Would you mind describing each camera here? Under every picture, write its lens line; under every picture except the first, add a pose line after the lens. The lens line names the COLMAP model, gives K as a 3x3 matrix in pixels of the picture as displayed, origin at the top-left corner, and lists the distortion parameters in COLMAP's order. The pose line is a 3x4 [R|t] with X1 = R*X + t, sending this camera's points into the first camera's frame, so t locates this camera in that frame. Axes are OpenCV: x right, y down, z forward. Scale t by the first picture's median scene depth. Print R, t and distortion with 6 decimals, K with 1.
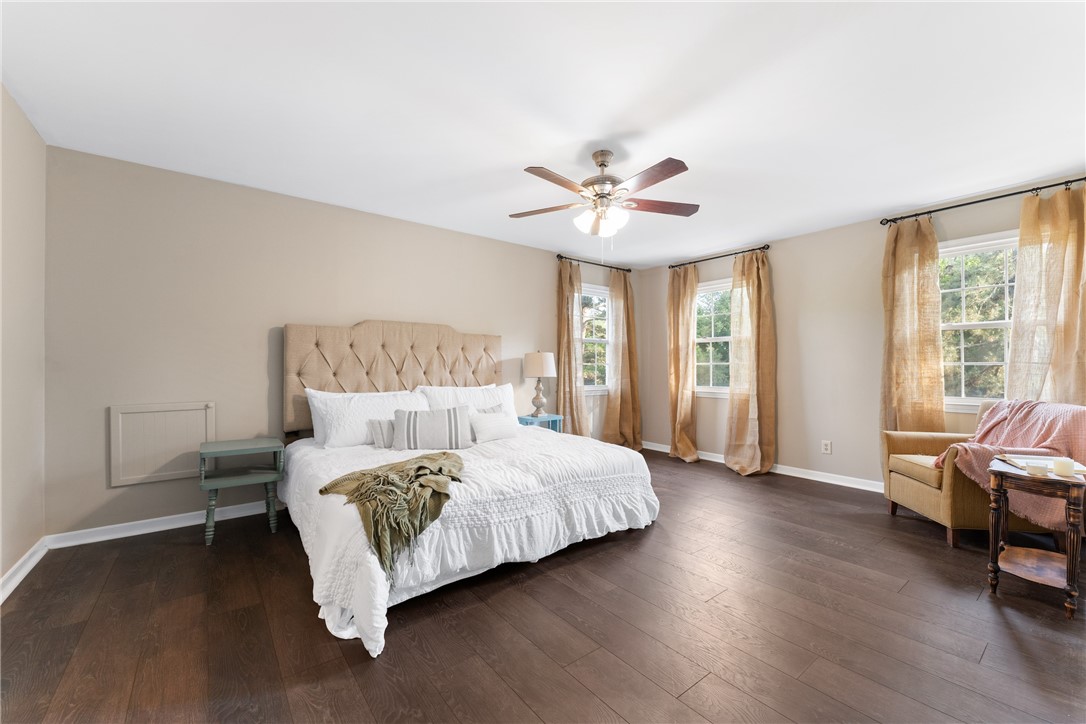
lens RADIAL K [[428.1, 0, 543.0], [0, 428.1, 362.0], [0, 0, 1]] dist [0.001376, 0.000091]
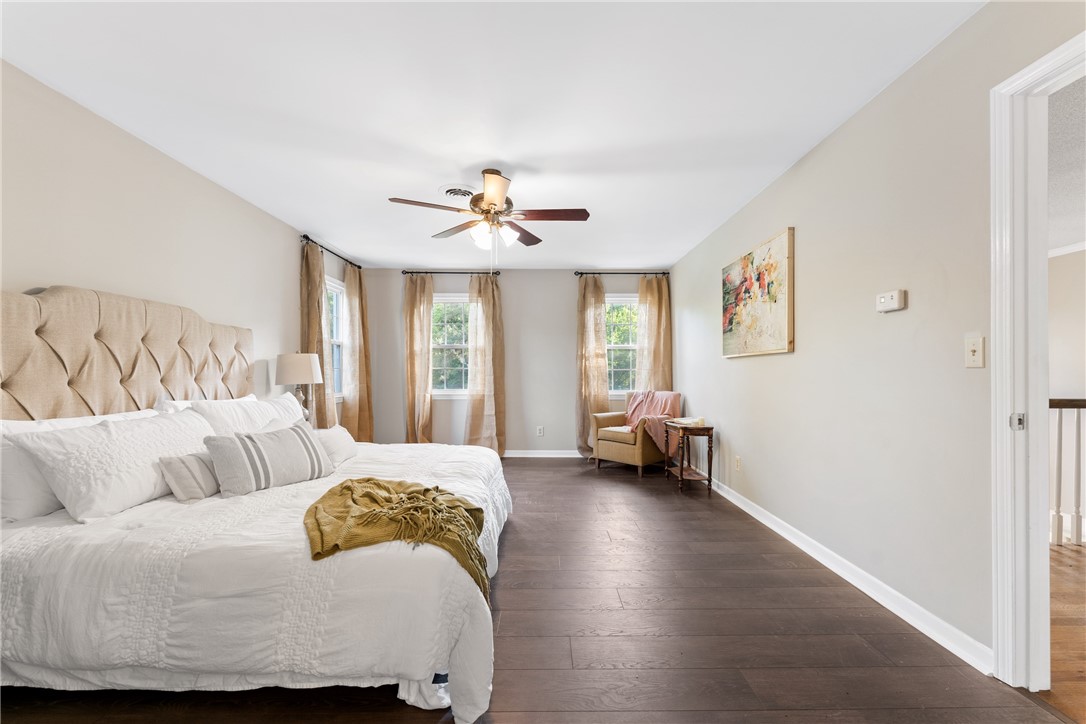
lens RADIAL K [[437.5, 0, 541.9], [0, 437.5, 367.3], [0, 0, 1]] dist [-0.000189, -0.000043]
pose [[0.619388, 0.008784, 0.785036, -0.436848], [-0.009911, 0.999945, -0.003369, 0.002491], [-0.785022, -0.005694, 0.619441, 0.153959]]
